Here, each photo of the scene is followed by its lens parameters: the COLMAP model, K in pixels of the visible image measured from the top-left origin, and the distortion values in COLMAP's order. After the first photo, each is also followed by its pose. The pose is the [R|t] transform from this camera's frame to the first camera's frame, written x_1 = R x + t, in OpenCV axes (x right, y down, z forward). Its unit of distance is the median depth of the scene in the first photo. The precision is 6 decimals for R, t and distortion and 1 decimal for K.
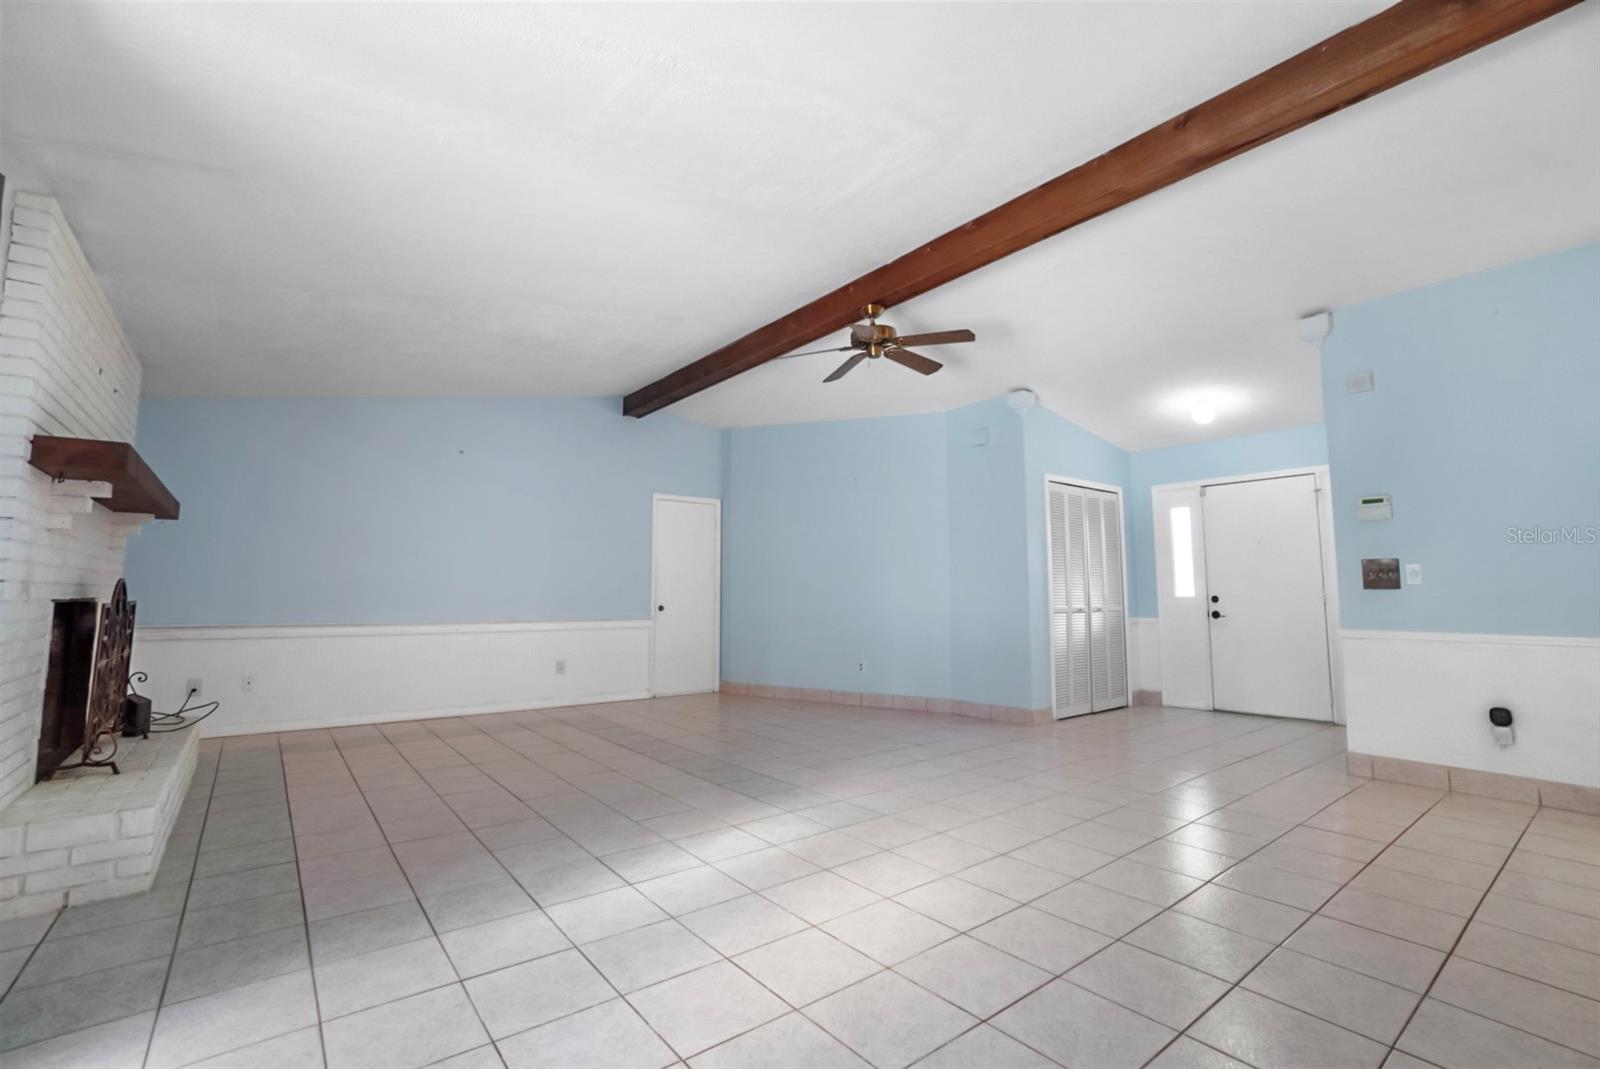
lens RADIAL K [[705.7, 0, 800.9], [0, 705.7, 528.4], [0, 0, 1]] dist [-0.046025, 0.011631]
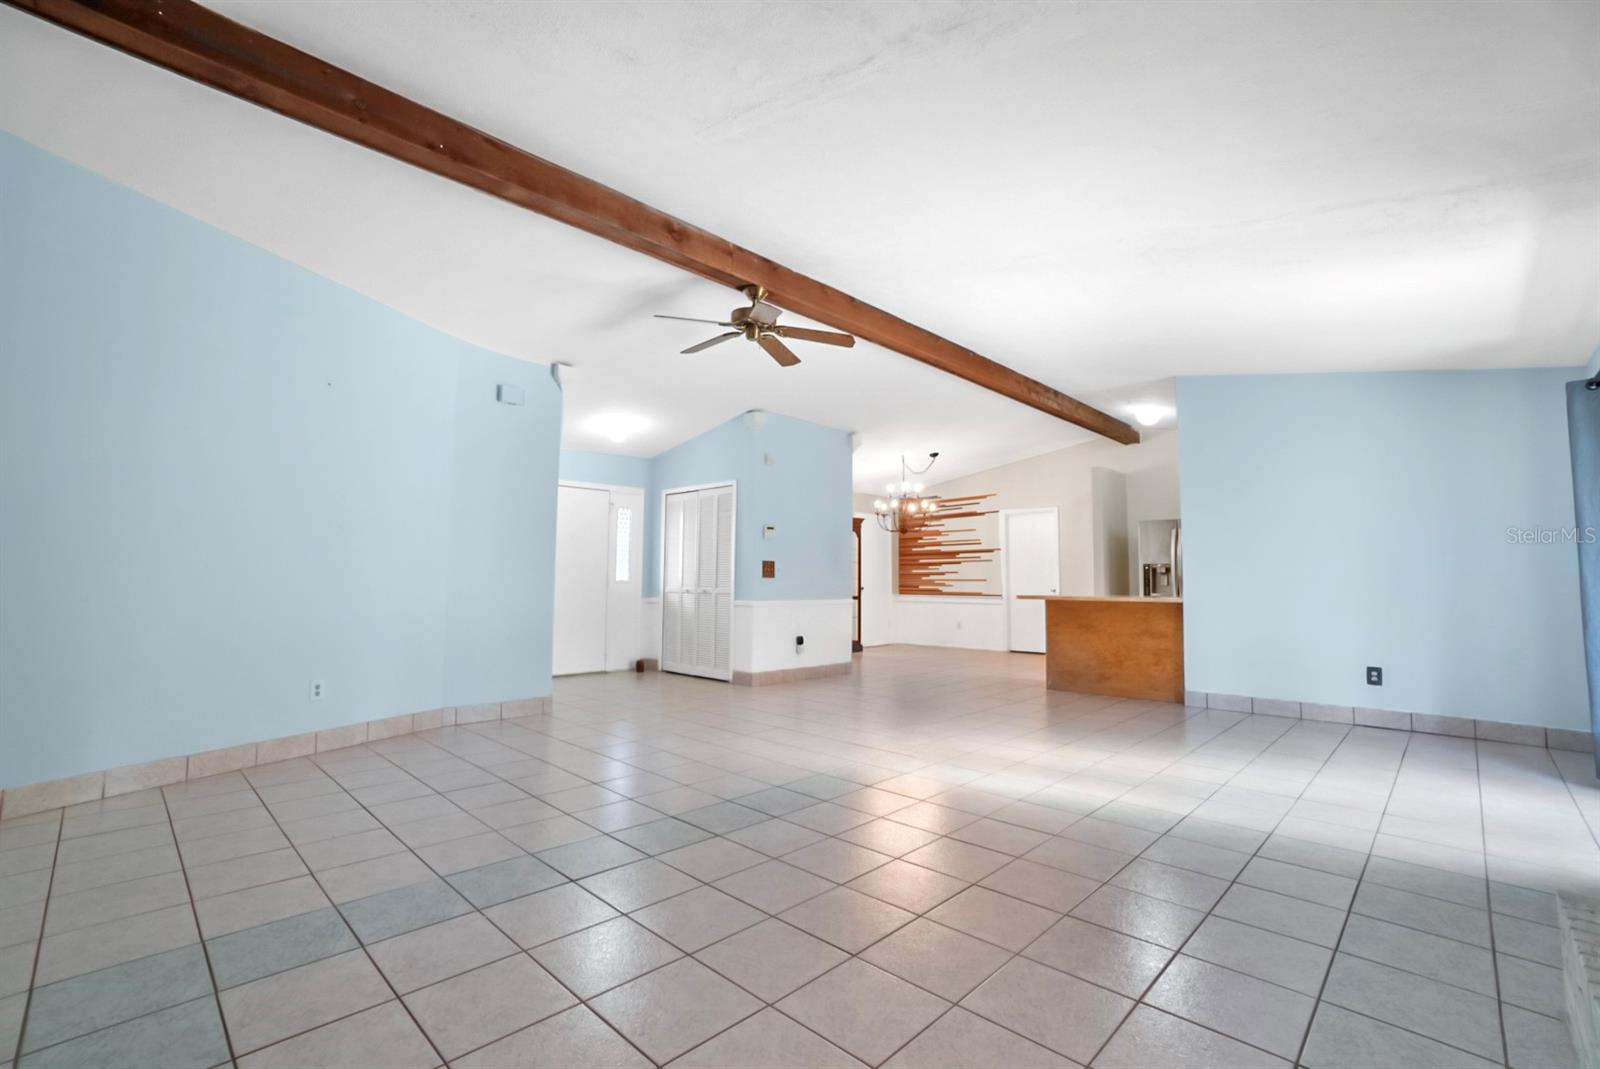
lens RADIAL K [[705.7, 0, 791.6], [0, 705.7, 526.6], [0, 0, 1]] dist [-0.046025, 0.011631]
pose [[-0.133837, 0.080252, 0.987749, -0.622809], [-0.103751, 0.990104, -0.094502, 0.079393], [-0.985557, -0.115128, -0.124186, 0.757746]]
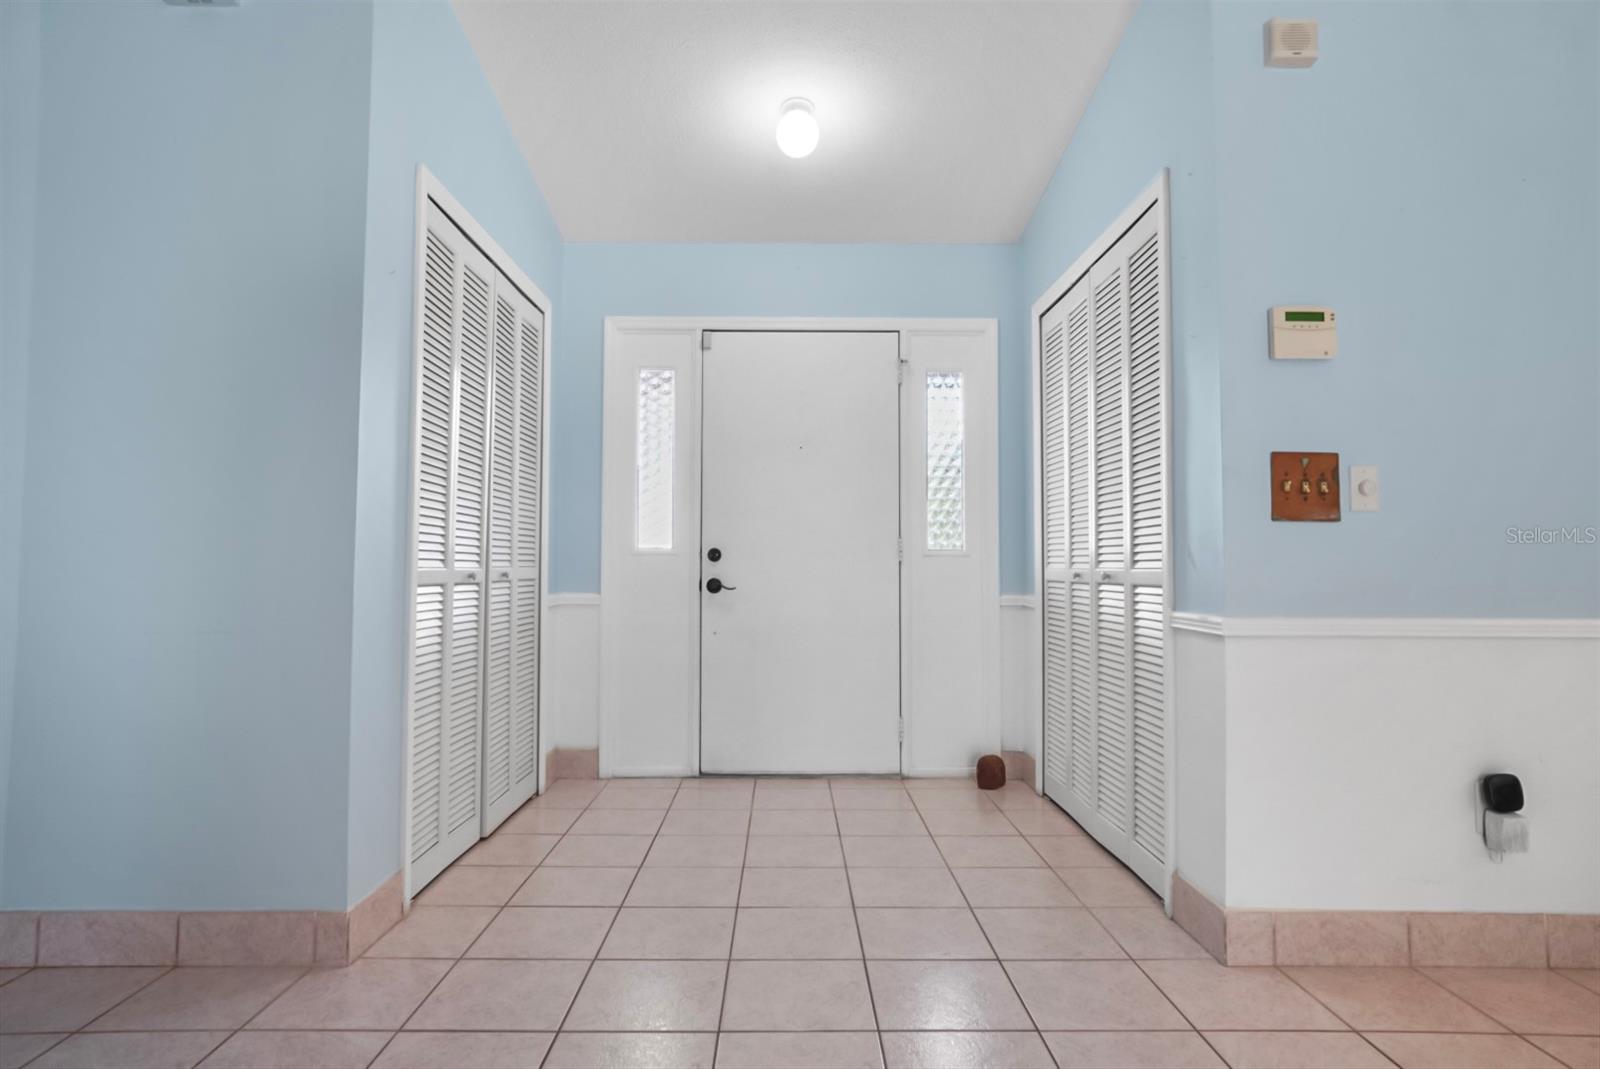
lens RADIAL K [[862.6, 0, 792.4], [0, 862.6, 521.1], [0, 0, 1]] dist [-0.023858, 0.010258]
pose [[0.620098, 0.043575, 0.783313, 0.143927], [-0.079761, 0.996784, 0.007692, 0.070409], [-0.780459, -0.067247, 0.621580, 0.587994]]
